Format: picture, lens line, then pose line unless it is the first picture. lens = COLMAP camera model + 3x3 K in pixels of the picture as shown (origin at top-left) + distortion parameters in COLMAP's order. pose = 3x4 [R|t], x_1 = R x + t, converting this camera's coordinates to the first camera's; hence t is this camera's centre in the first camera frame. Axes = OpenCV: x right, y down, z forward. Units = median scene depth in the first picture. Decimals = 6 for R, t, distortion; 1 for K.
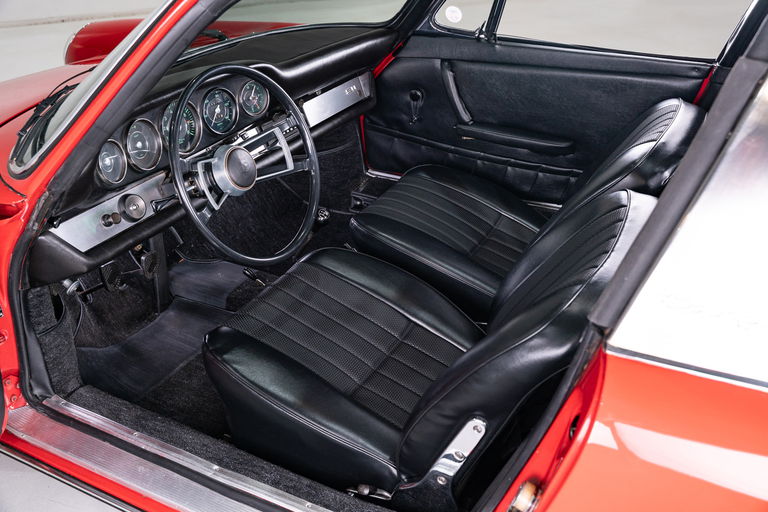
lens RADIAL K [[744.1, 0, 384.0], [0, 744.1, 256.0], [0, 0, 1]] dist [0.009109, -0.006309]
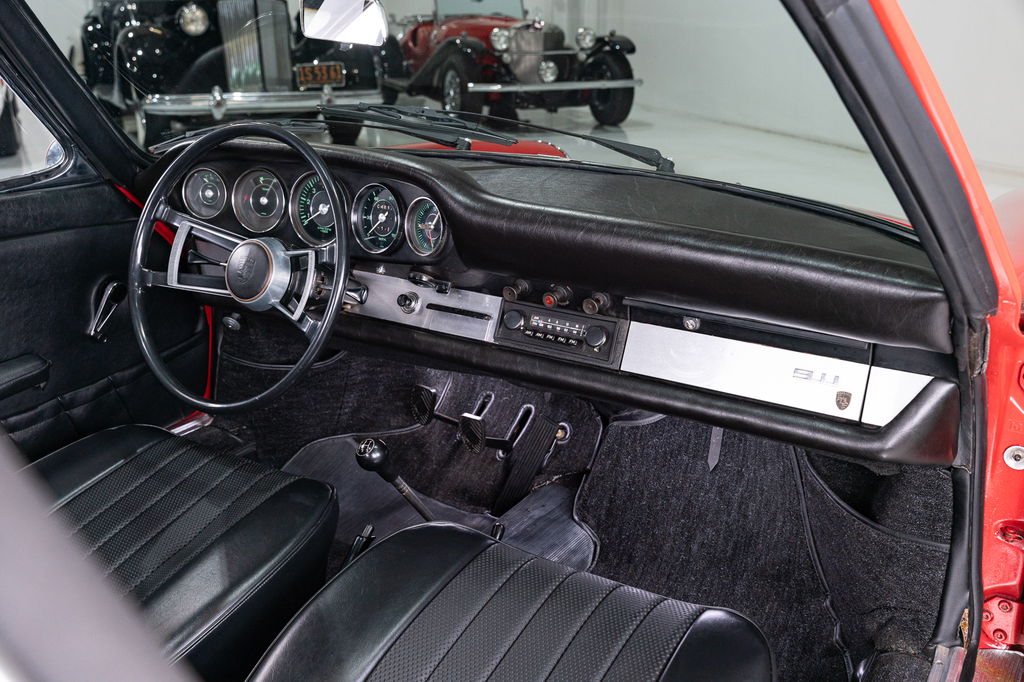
lens RADIAL K [[992.1, 0, 512.0], [0, 992.1, 341.0], [0, 0, 1]] dist [0.009109, -0.006309]
pose [[-0.096321, 0.322033, -0.941816, 0.645007], [-0.484283, 0.811504, 0.327004, -0.460662], [0.869593, 0.487603, 0.077790, 1.111166]]
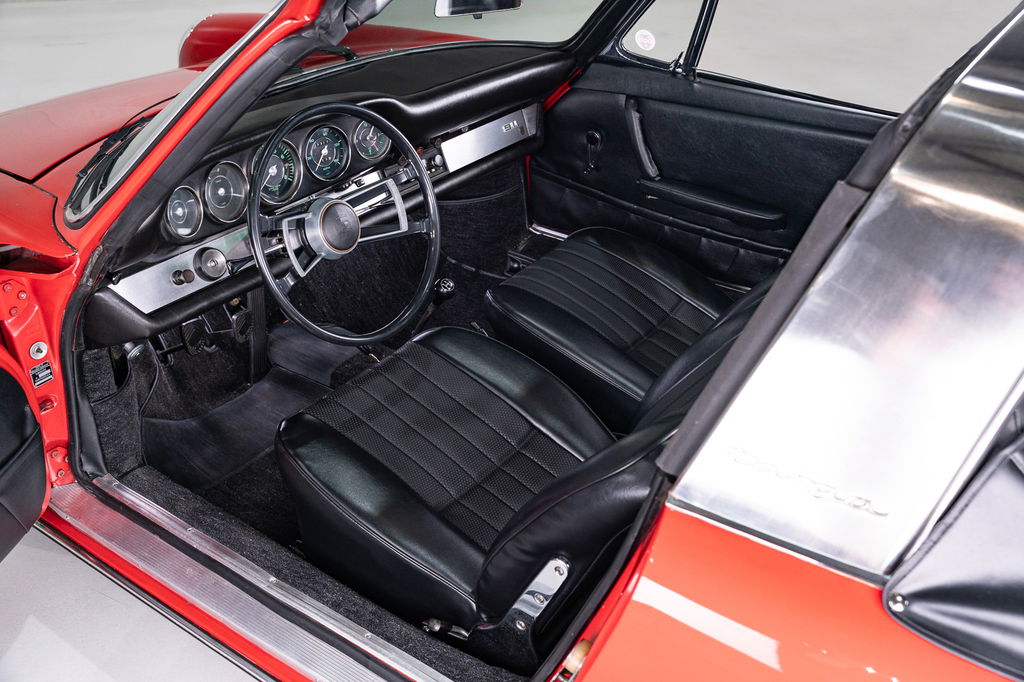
lens RADIAL K [[992.1, 0, 512.0], [0, 992.1, 341.0], [0, 0, 1]] dist [0.009109, -0.006309]
pose [[0.991176, 0.089027, -0.098201, 0.113896], [-0.085889, 0.995663, 0.035743, -0.044888], [0.100957, -0.026993, 0.994525, -0.085054]]
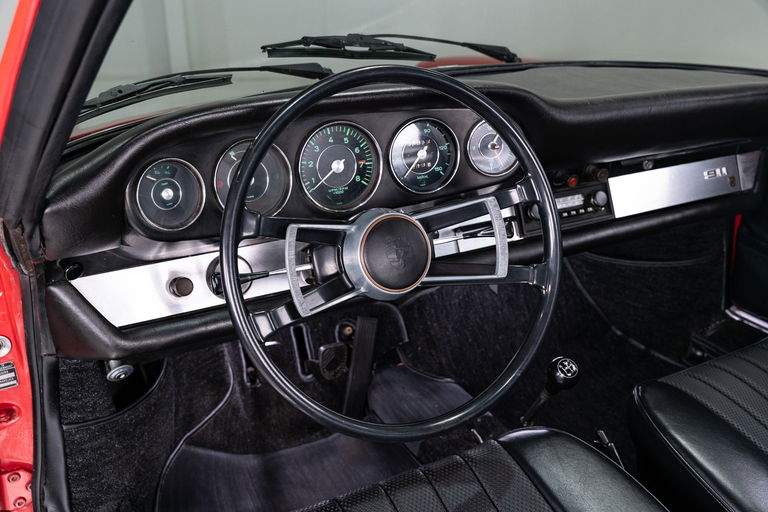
lens RADIAL K [[744.1, 0, 384.0], [0, 744.1, 256.0], [0, 0, 1]] dist [0.009109, -0.006309]
pose [[0.826938, 0.217768, -0.518412, 0.084496], [-0.272034, 0.961823, -0.029901, -0.092816], [0.492109, 0.165752, 0.854608, 0.499599]]
